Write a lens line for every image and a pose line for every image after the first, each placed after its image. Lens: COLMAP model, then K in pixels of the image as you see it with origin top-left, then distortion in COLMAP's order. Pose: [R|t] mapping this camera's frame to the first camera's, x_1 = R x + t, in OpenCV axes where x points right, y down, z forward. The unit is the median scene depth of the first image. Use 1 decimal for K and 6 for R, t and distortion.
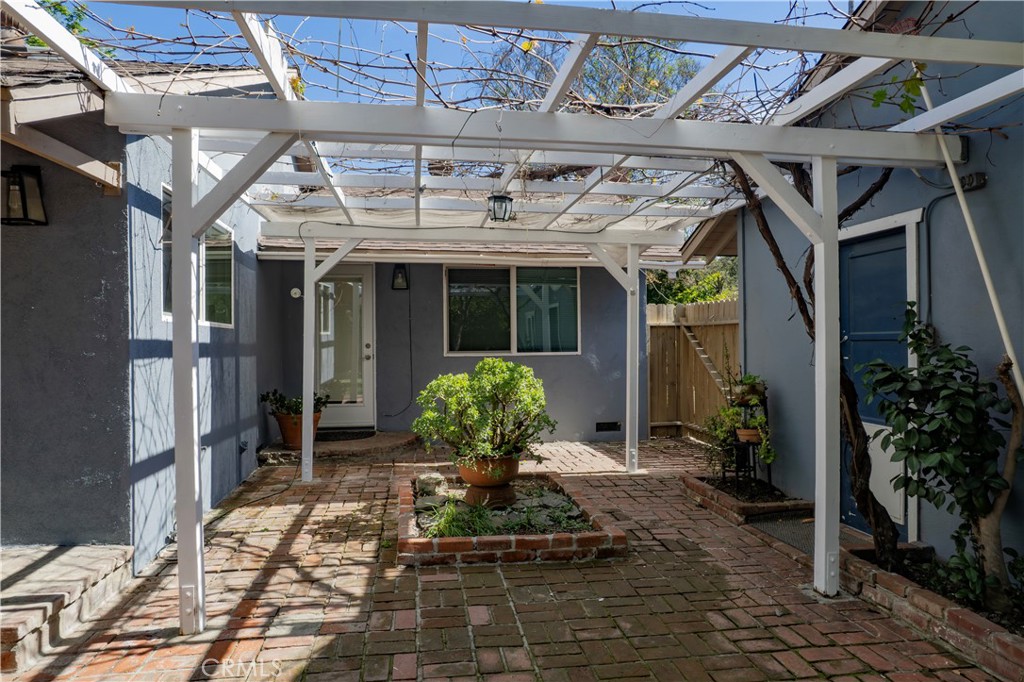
lens RADIAL K [[668.9, 0, 518.9], [0, 668.9, 341.9], [0, 0, 1]] dist [-0.039785, 0.016520]
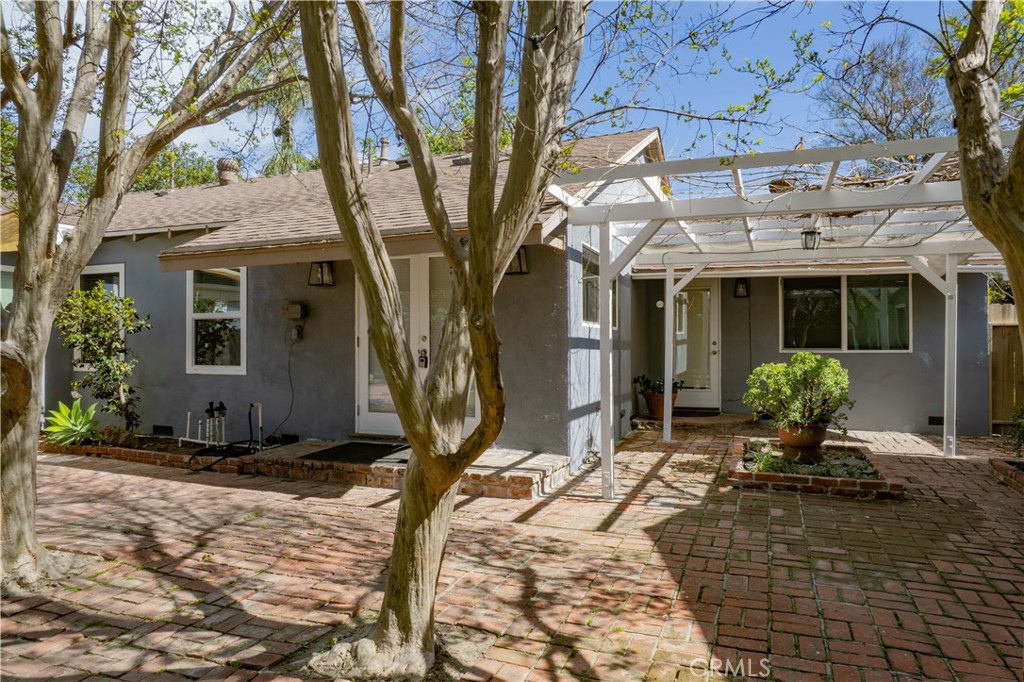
lens RADIAL K [[668.9, 0, 515.5], [0, 668.9, 343.9], [0, 0, 1]] dist [-0.039785, 0.016520]
pose [[0.866842, 0.006260, -0.498543, 0.123125], [-0.004072, 0.999977, 0.005476, 0.003189], [0.498566, -0.002717, 0.866847, -0.448485]]
